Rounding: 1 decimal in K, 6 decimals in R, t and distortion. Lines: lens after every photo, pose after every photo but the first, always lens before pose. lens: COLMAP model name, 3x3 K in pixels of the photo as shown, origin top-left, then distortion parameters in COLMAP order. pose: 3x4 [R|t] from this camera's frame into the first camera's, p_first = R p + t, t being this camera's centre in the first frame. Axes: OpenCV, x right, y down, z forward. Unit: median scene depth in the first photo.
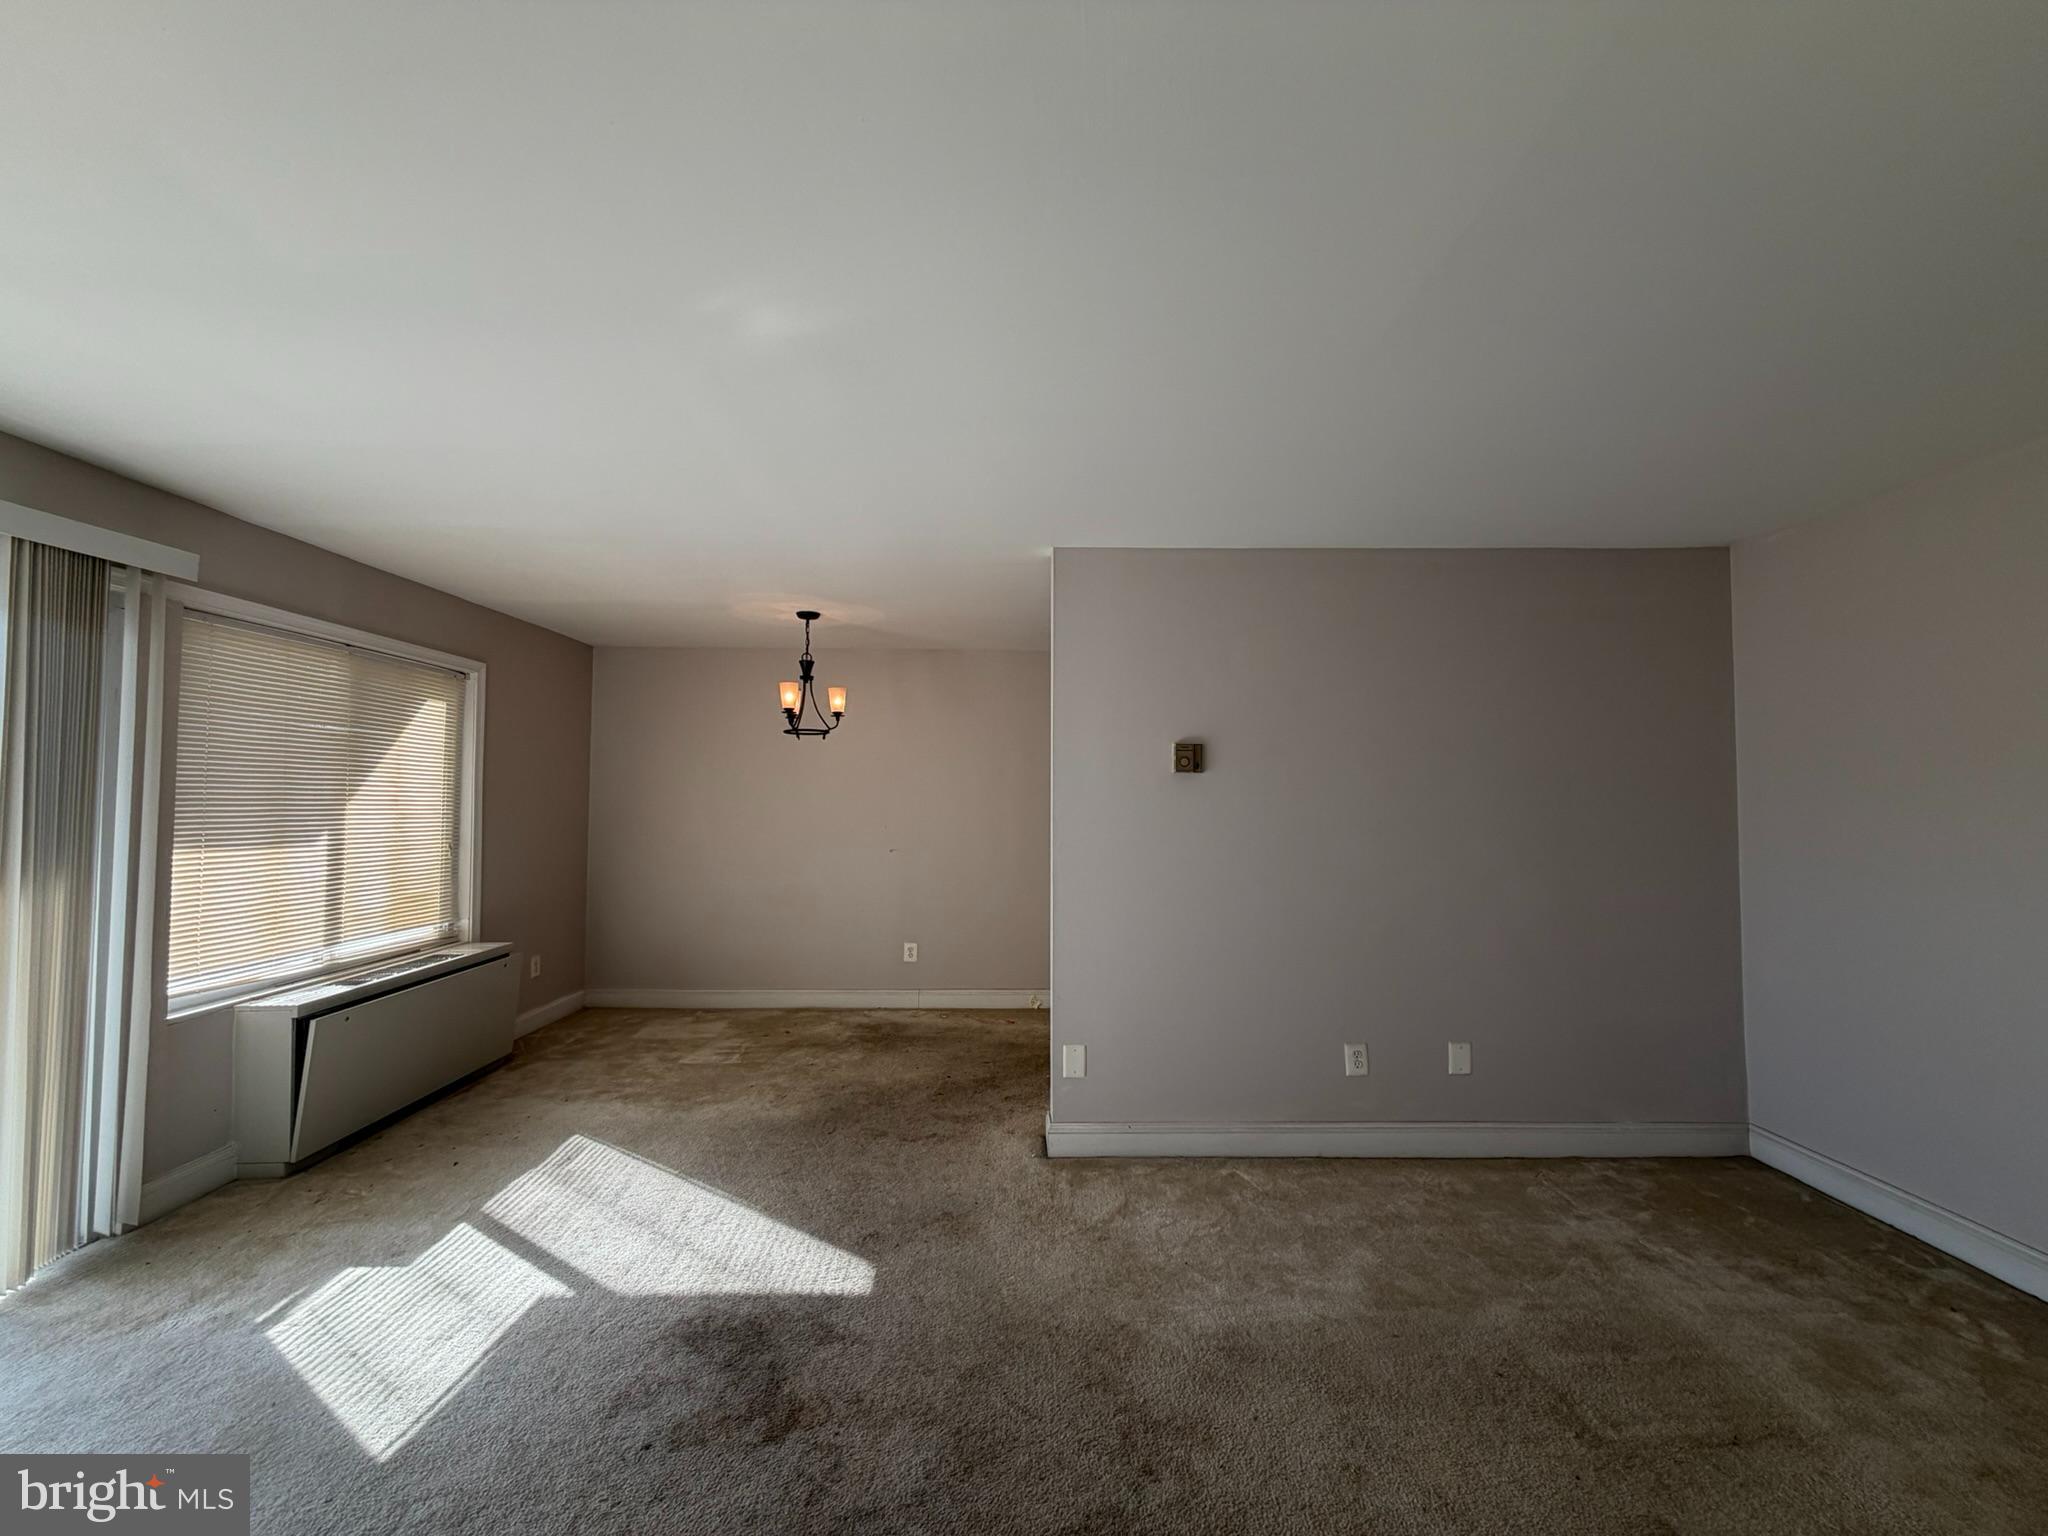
lens RADIAL K [[823.7, 0, 1026.9], [0, 823.7, 771.2], [0, 0, 1]] dist [-0.000209, -0.000154]
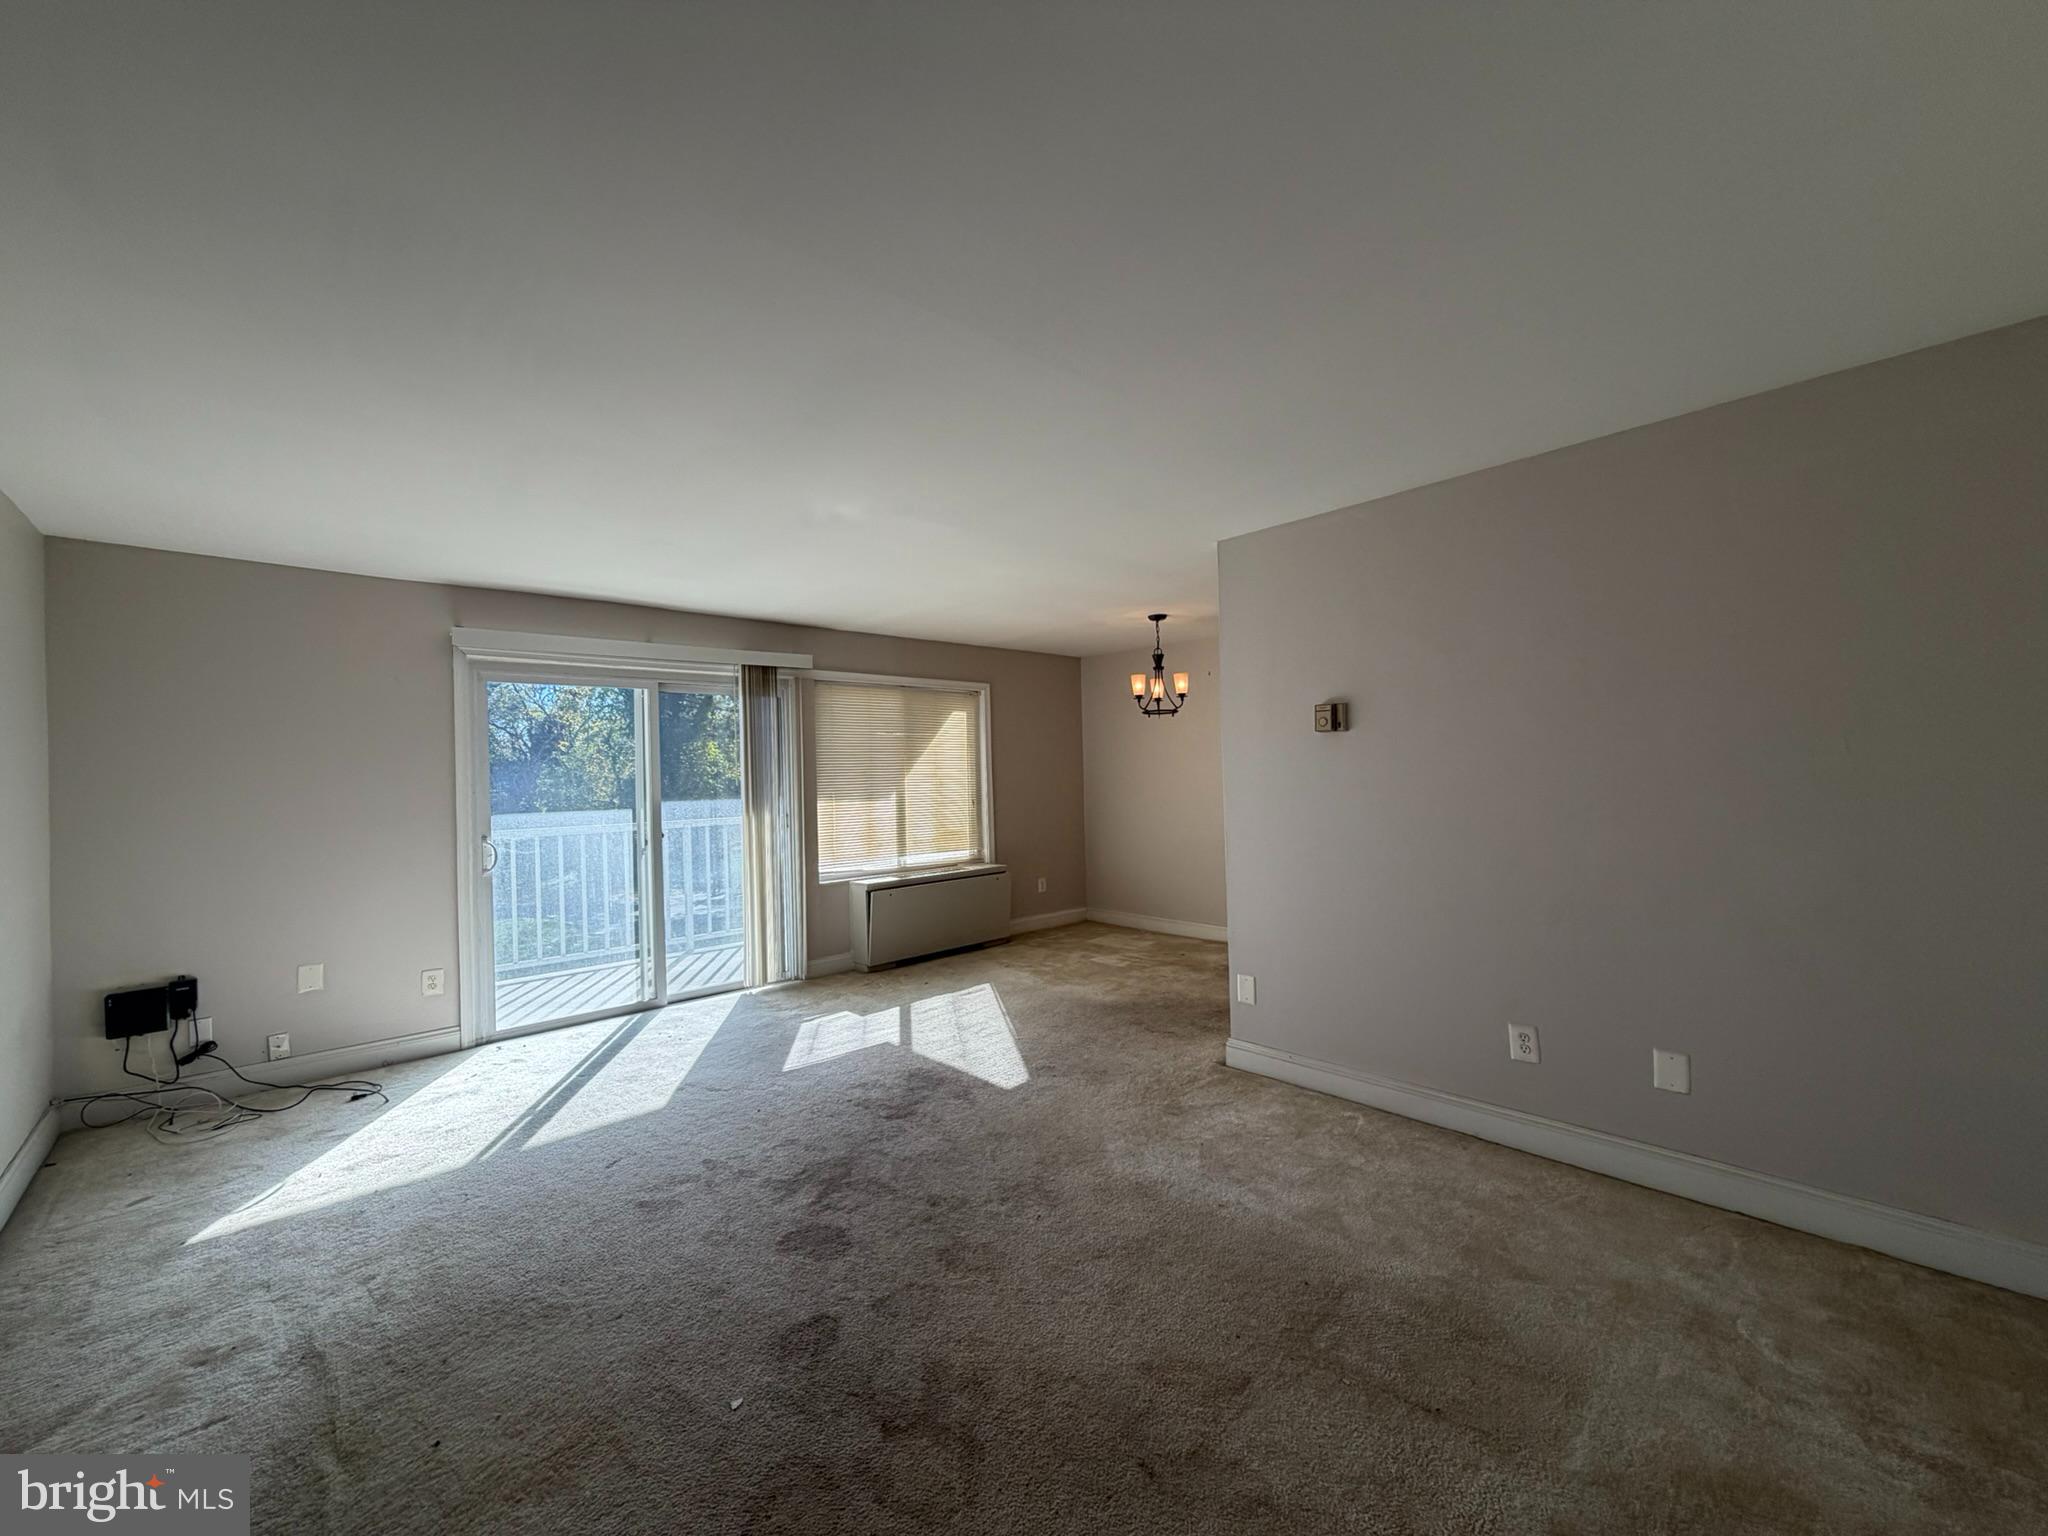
lens RADIAL K [[812.9, 0, 1017.7], [0, 812.9, 776.9], [0, 0, 1]] dist [-0.000670, -0.000096]
pose [[0.668992, -0.017666, -0.743059, 0.692315], [0.053241, 0.998288, 0.024199, 0.012482], [0.741360, -0.055750, 0.668788, 0.023652]]
